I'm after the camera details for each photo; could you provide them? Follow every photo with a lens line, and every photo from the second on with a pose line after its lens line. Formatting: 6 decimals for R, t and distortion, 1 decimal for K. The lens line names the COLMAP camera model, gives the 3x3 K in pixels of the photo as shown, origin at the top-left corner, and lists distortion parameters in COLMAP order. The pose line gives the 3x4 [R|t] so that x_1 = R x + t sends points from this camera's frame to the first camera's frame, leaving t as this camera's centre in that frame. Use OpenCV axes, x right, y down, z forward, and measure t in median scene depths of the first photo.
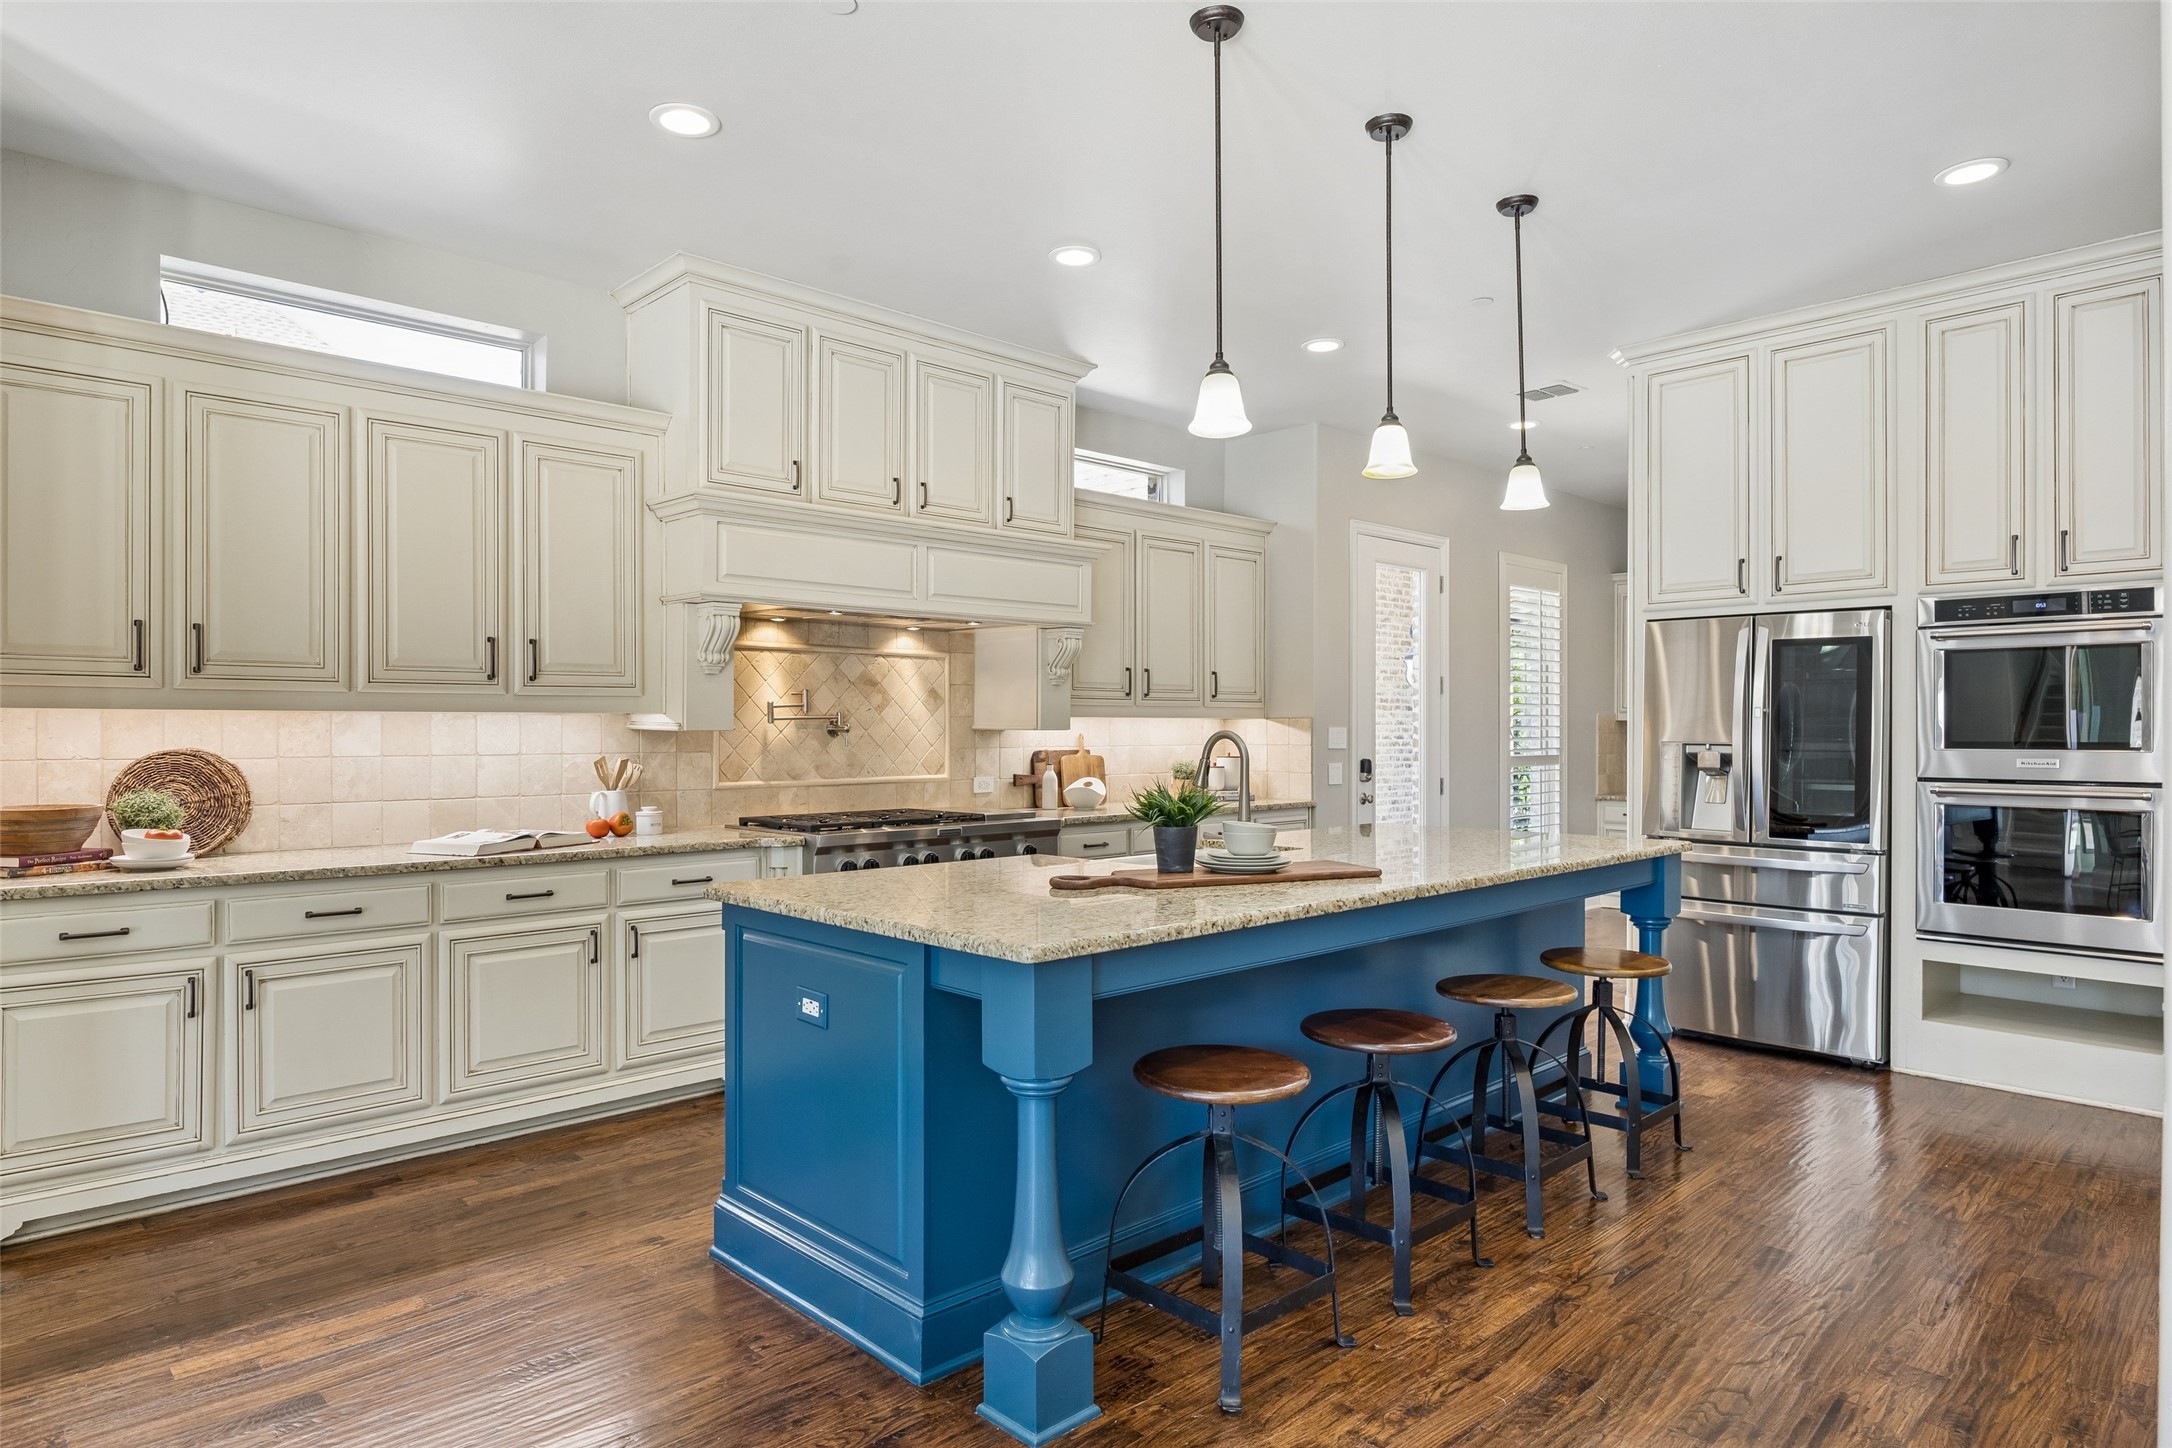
lens RADIAL K [[1326.4, 0, 1080.4], [0, 1326.4, 729.7], [0, 0, 1]] dist [0.008499, 0.000876]
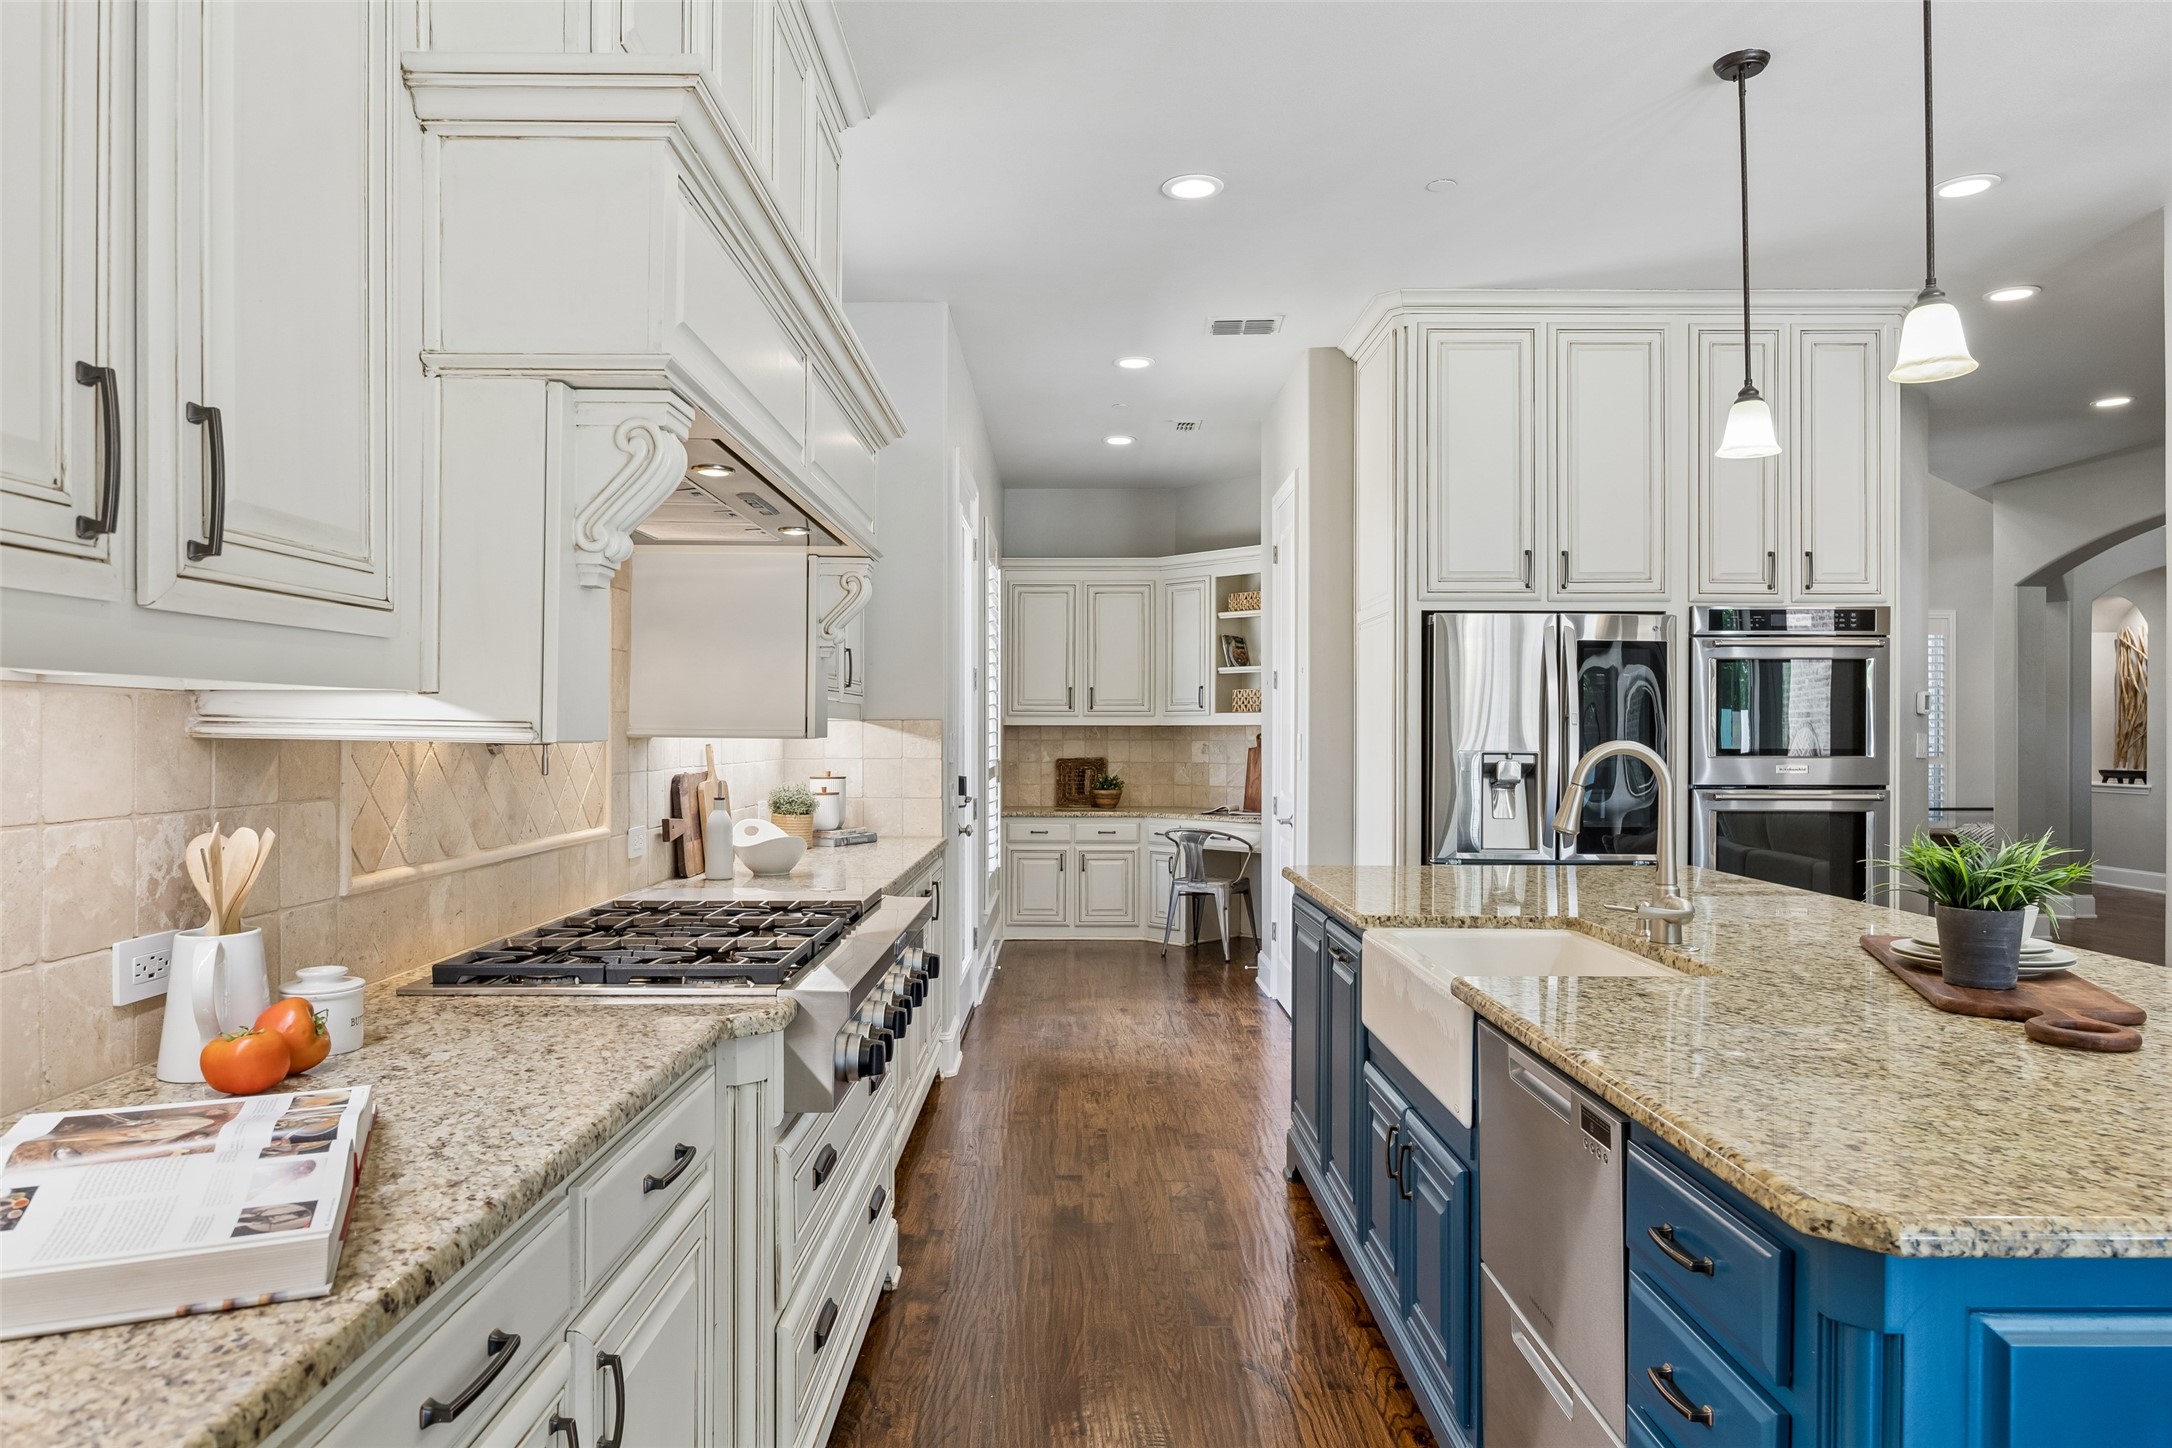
lens RADIAL K [[1422.1, 0, 1090.6], [0, 1422.1, 724.6], [0, 0, 1]] dist [0.035206, 0.001899]
pose [[0.666145, 0.006285, 0.745796, -0.460657], [-0.000918, 0.999971, -0.007607, -0.001134], [-0.745822, 0.004383, 0.666131, 0.606960]]
